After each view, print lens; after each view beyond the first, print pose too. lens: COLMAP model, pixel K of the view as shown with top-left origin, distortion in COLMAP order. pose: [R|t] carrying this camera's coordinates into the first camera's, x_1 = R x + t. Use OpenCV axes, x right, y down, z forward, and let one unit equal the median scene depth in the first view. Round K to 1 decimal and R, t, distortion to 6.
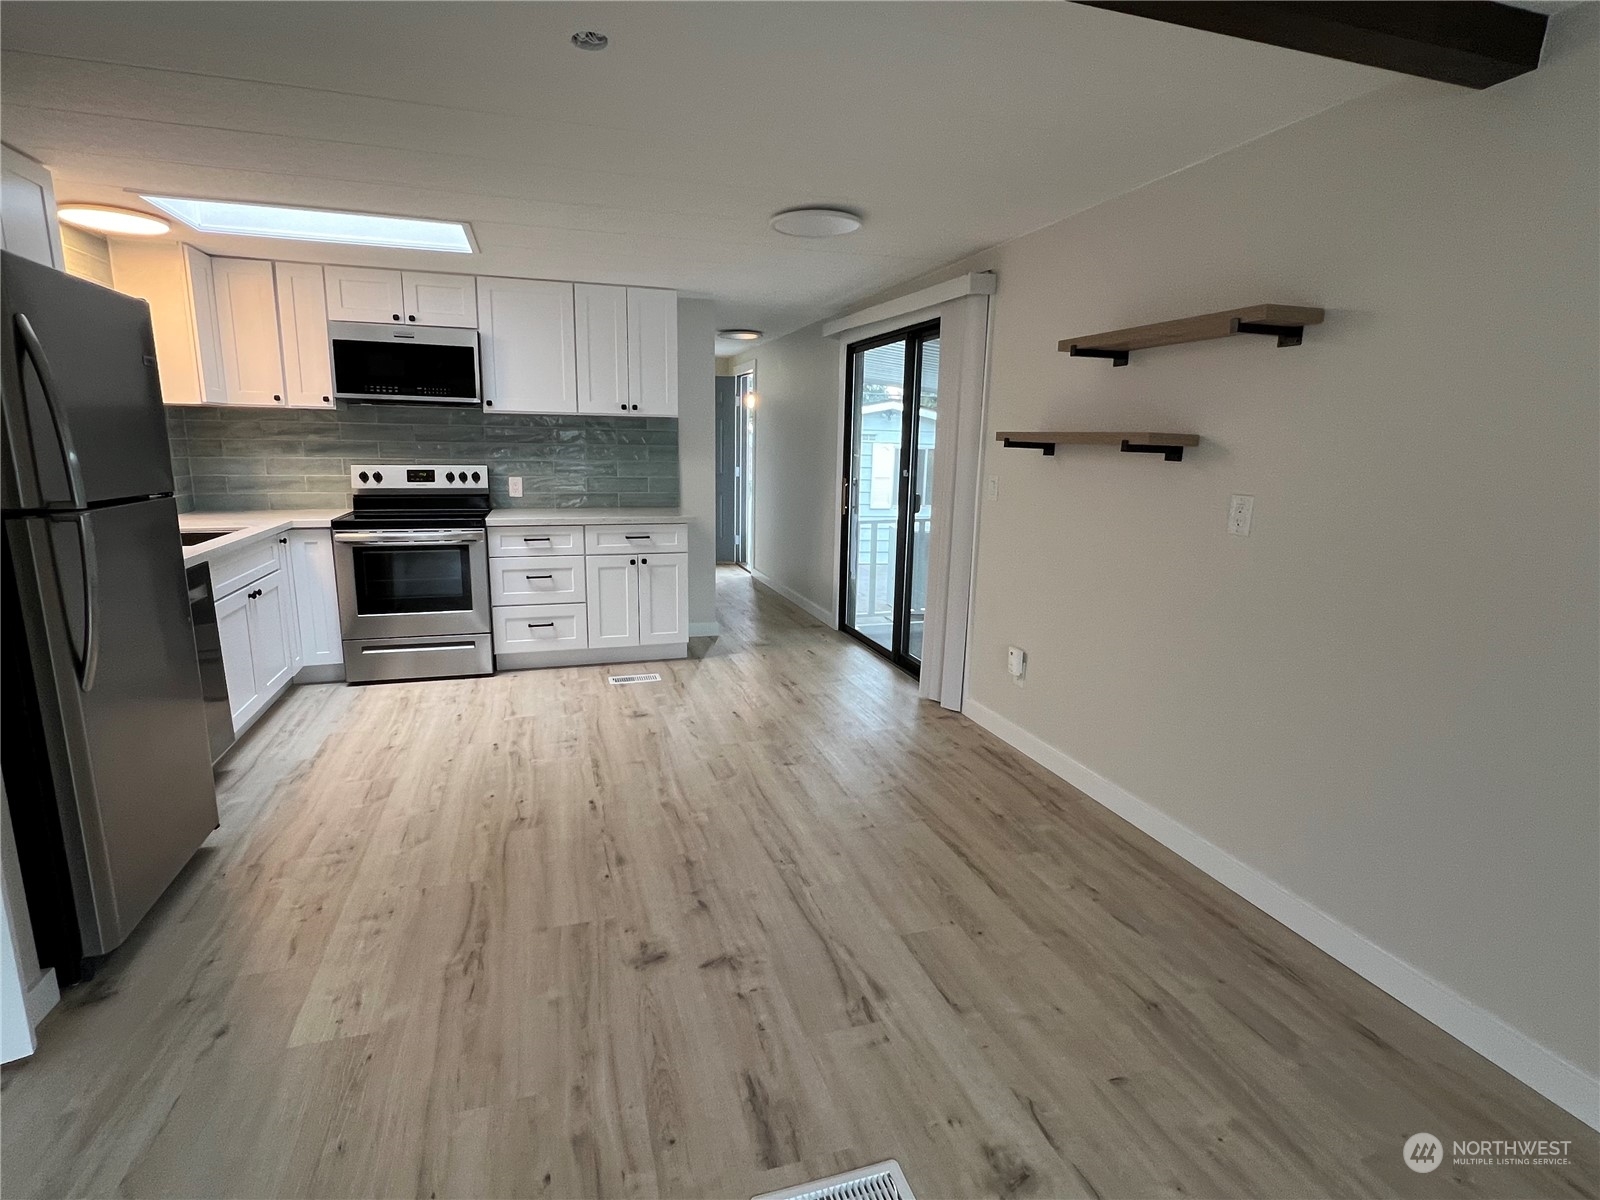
lens RADIAL K [[790.9, 0, 791.8], [0, 790.9, 606.4], [0, 0, 1]] dist [-0.005114, 0.000359]
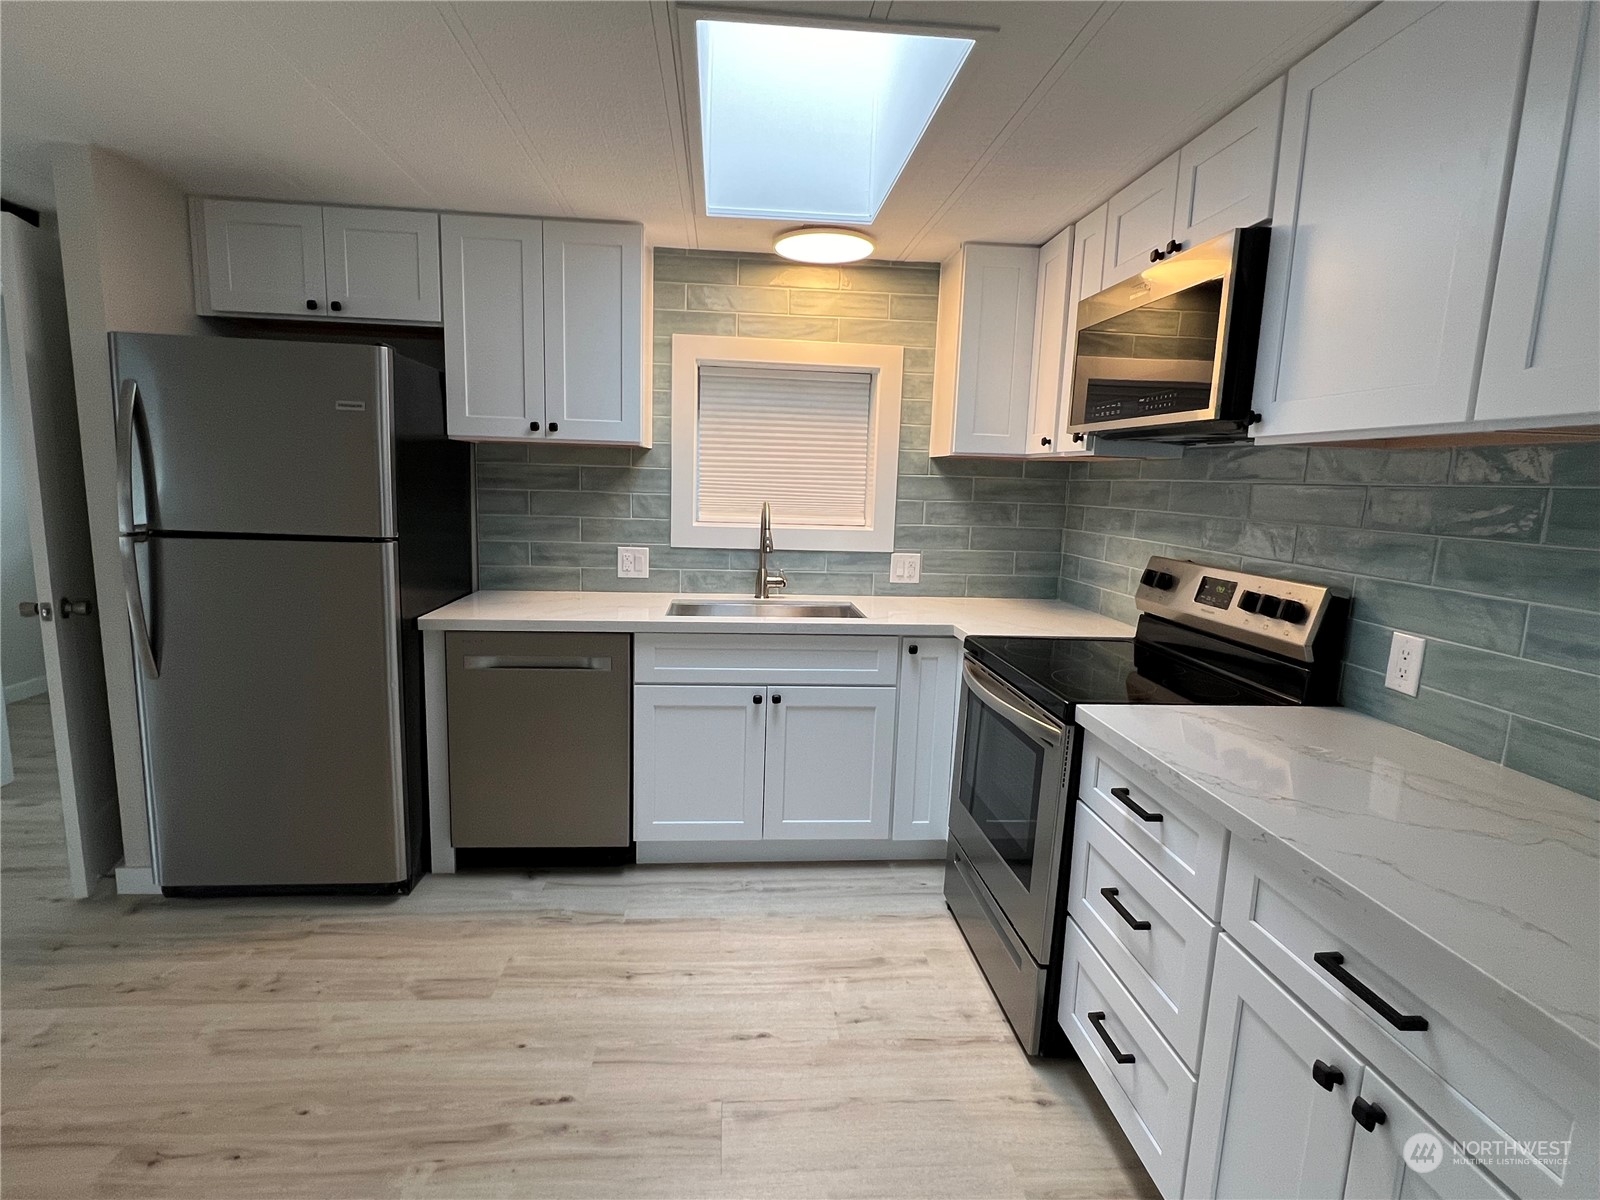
lens RADIAL K [[790.9, 0, 788.2], [0, 790.9, 601.6], [0, 0, 1]] dist [-0.005114, 0.000359]
pose [[-0.218031, 0.126182, -0.967750, 0.033168], [-0.233203, 0.956145, 0.177209, -0.232033], [0.947670, 0.264319, -0.179043, 1.076349]]
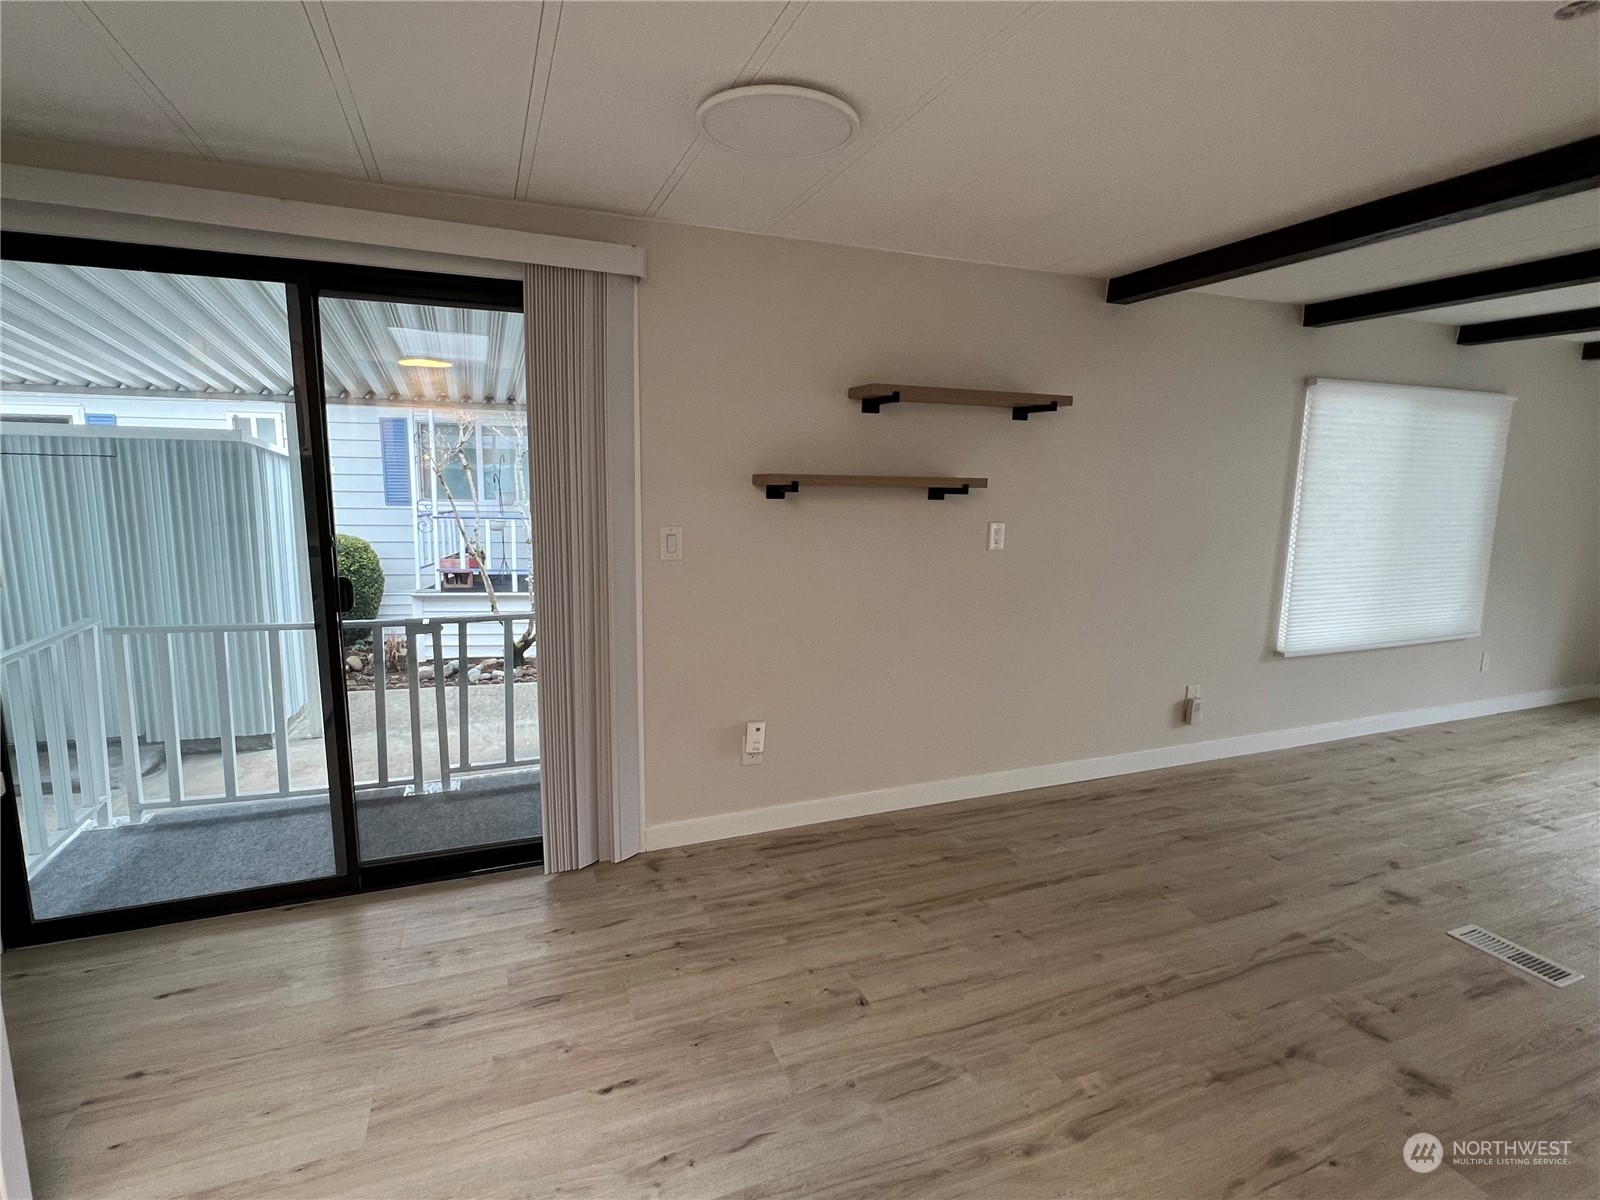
lens RADIAL K [[790.9, 0, 798.3], [0, 790.9, 596.5], [0, 0, 1]] dist [-0.005114, 0.000359]
pose [[-0.076758, -0.172264, 0.982056, -0.509067], [0.188967, 0.964596, 0.183971, -0.215066], [-0.978979, 0.199698, -0.041488, 0.911911]]
